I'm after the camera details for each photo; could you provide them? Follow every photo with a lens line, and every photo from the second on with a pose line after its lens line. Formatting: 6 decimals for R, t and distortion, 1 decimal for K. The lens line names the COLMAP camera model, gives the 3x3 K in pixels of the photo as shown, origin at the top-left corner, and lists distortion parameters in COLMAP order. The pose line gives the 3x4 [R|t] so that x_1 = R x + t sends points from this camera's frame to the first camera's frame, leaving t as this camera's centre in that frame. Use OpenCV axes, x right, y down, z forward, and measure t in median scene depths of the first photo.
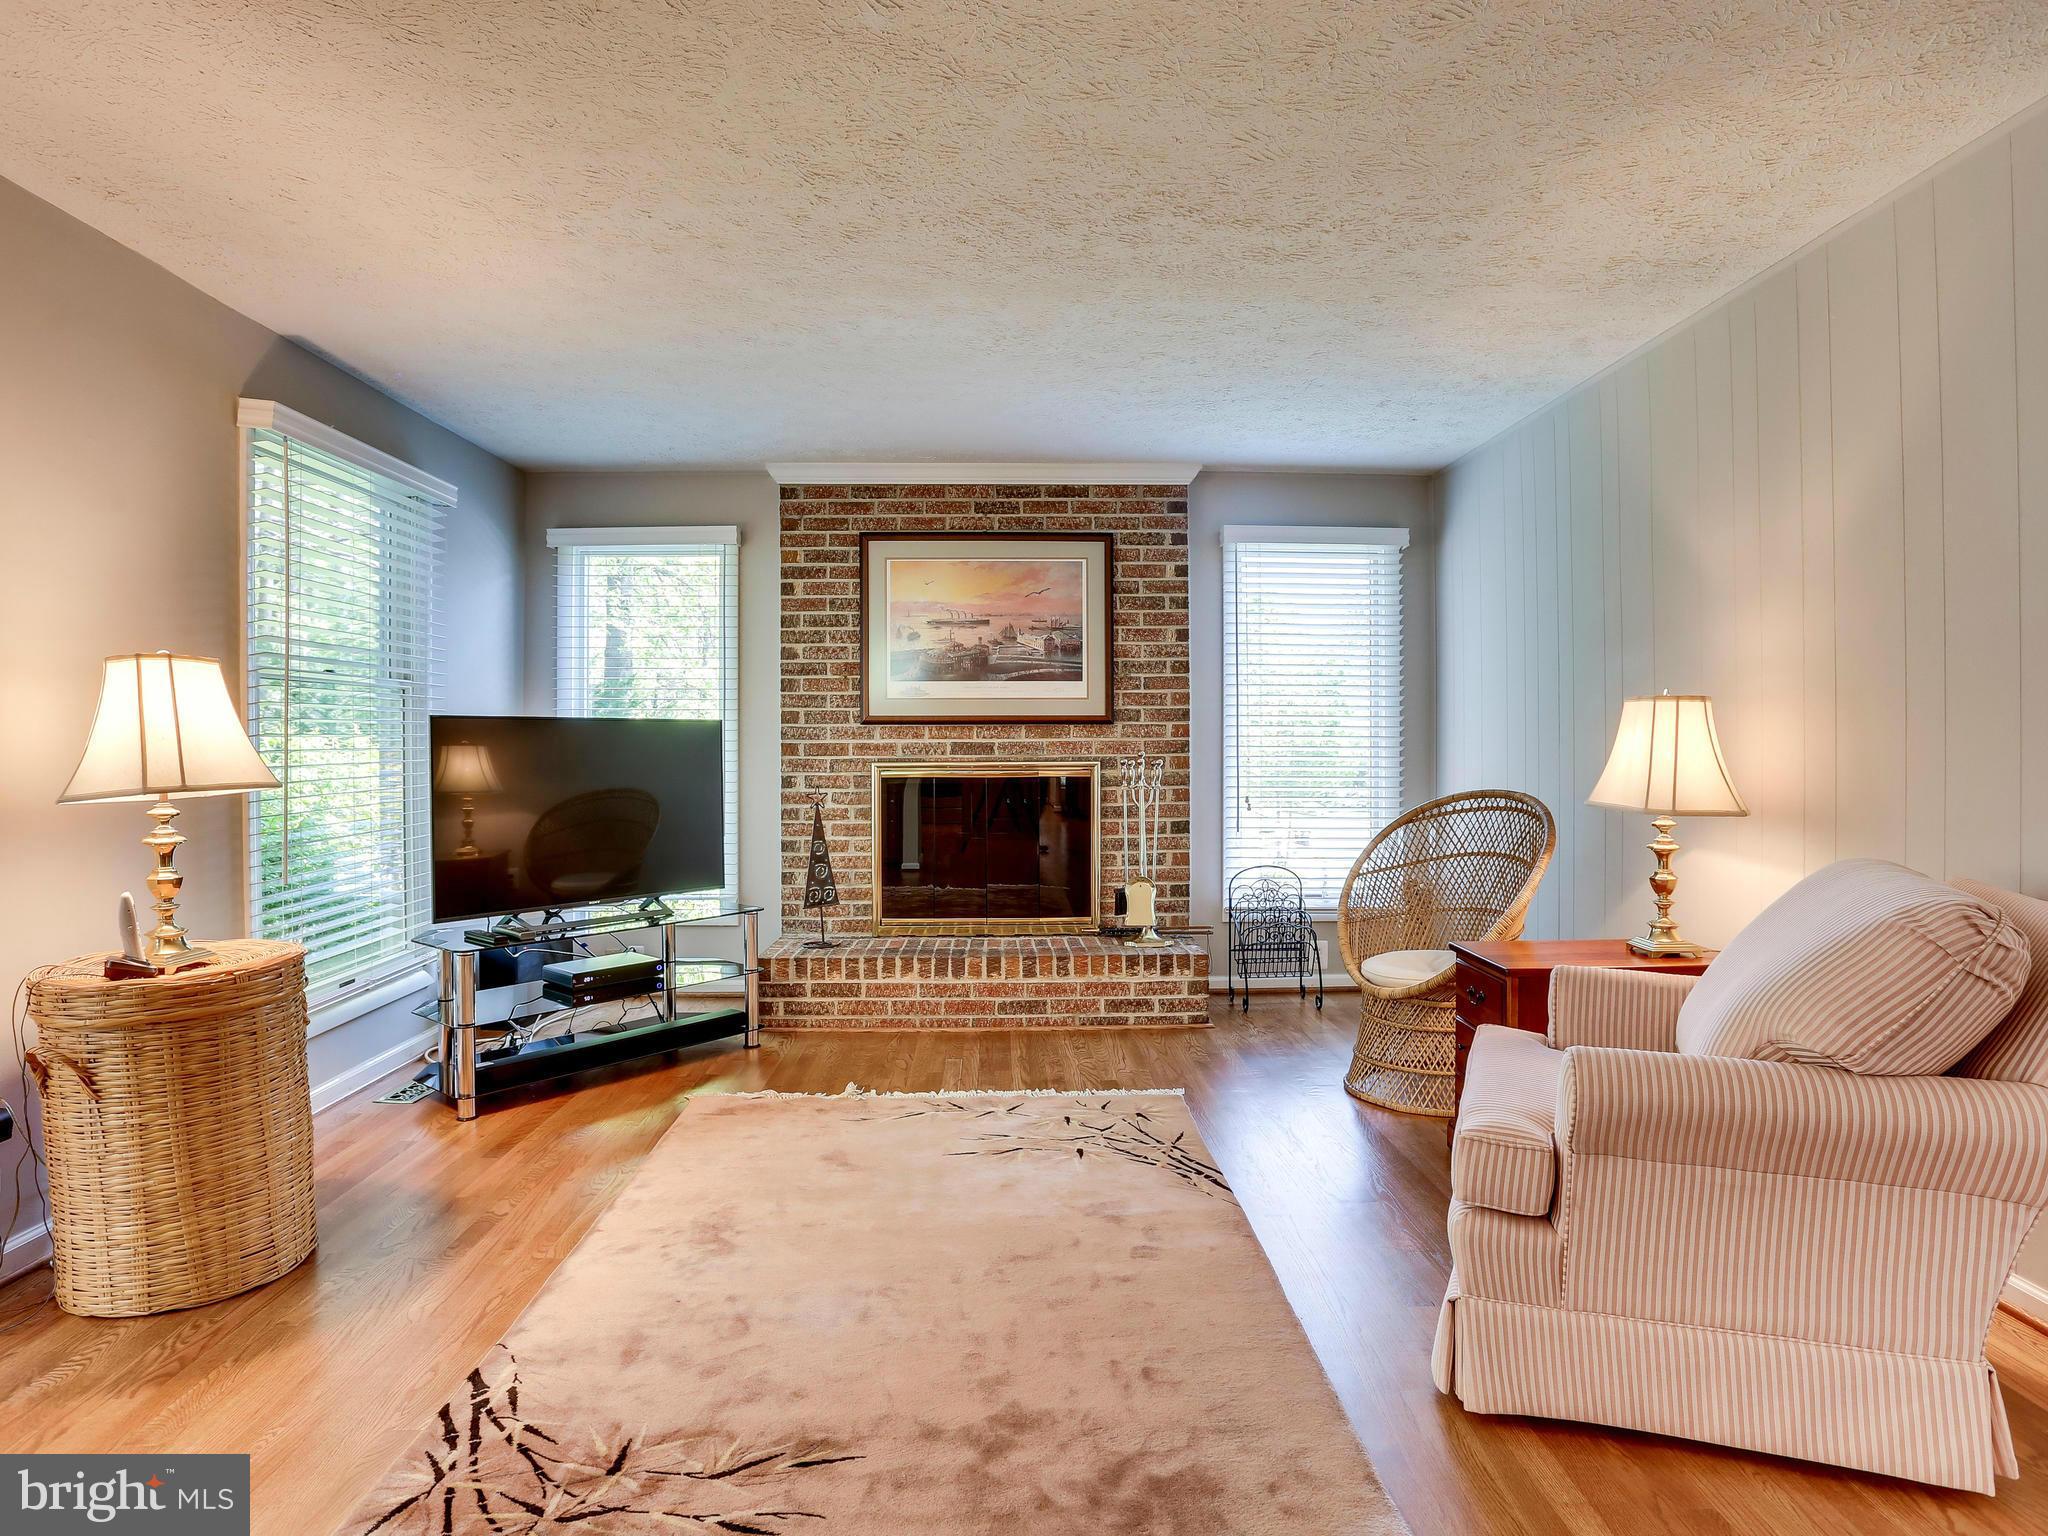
lens RADIAL K [[1140.5, 0, 1024.4], [0, 1140.5, 740.6], [0, 0, 1]] dist [-0.059034, 0.017497]
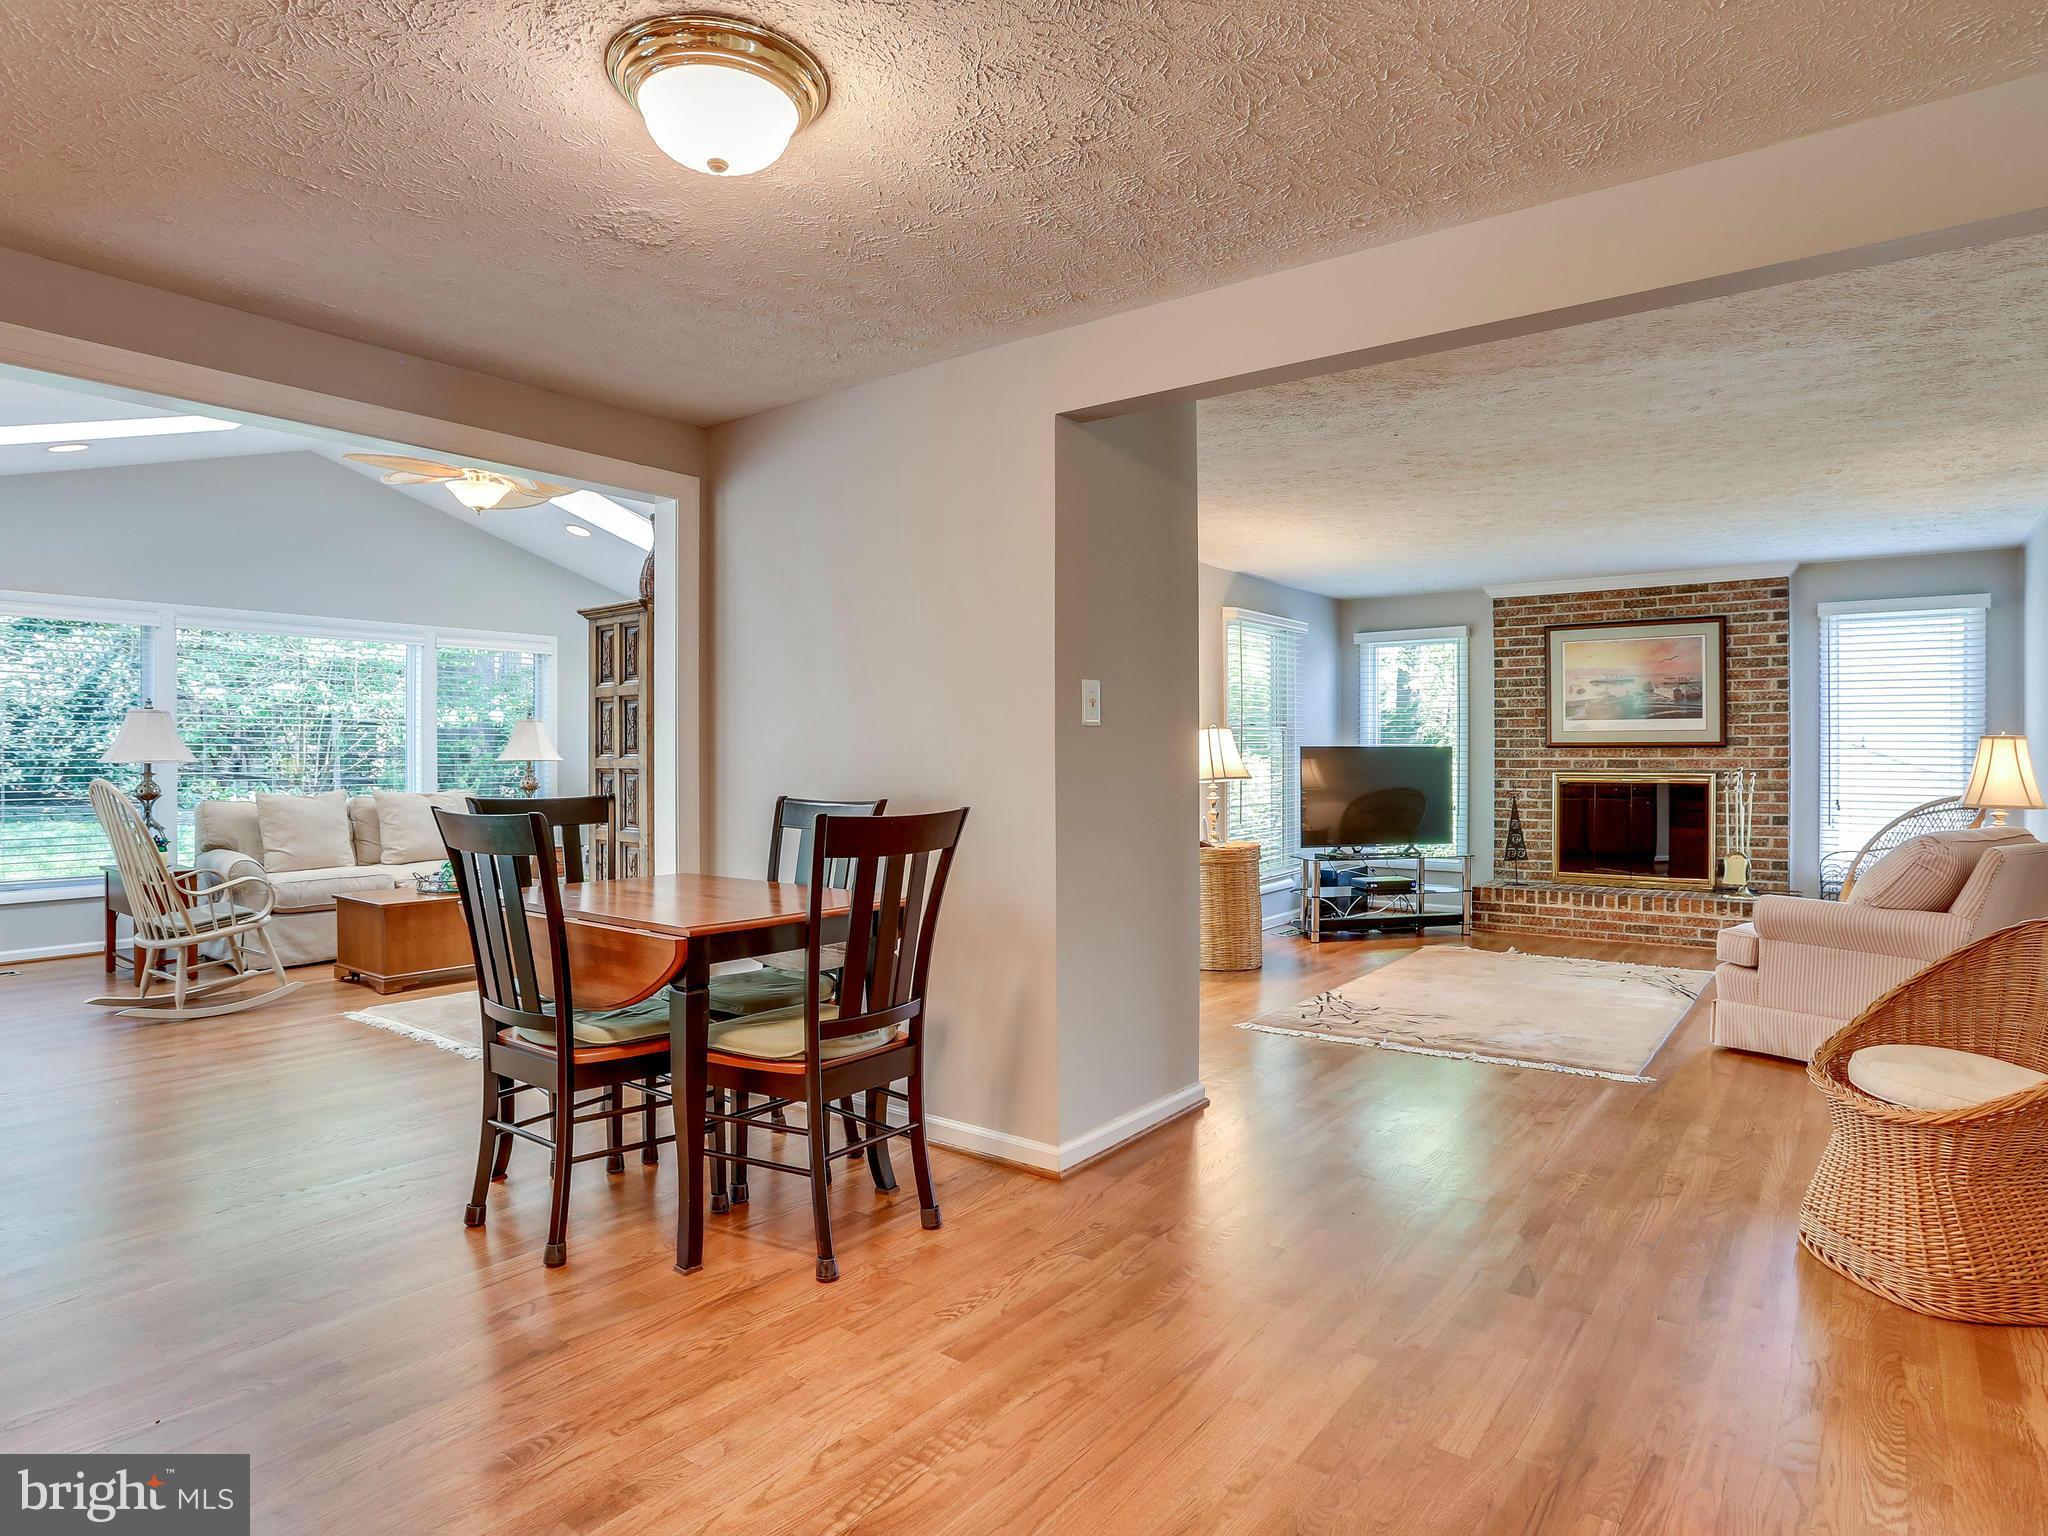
lens RADIAL K [[1163.3, 0, 1039.1], [0, 1163.3, 756.2], [0, 0, 1]] dist [-0.068272, 0.024647]
pose [[0.786943, 0.003389, -0.617016, 0.300874], [-0.000957, 0.999990, 0.004272, -0.009639], [0.617025, -0.002772, 0.786939, -0.717313]]
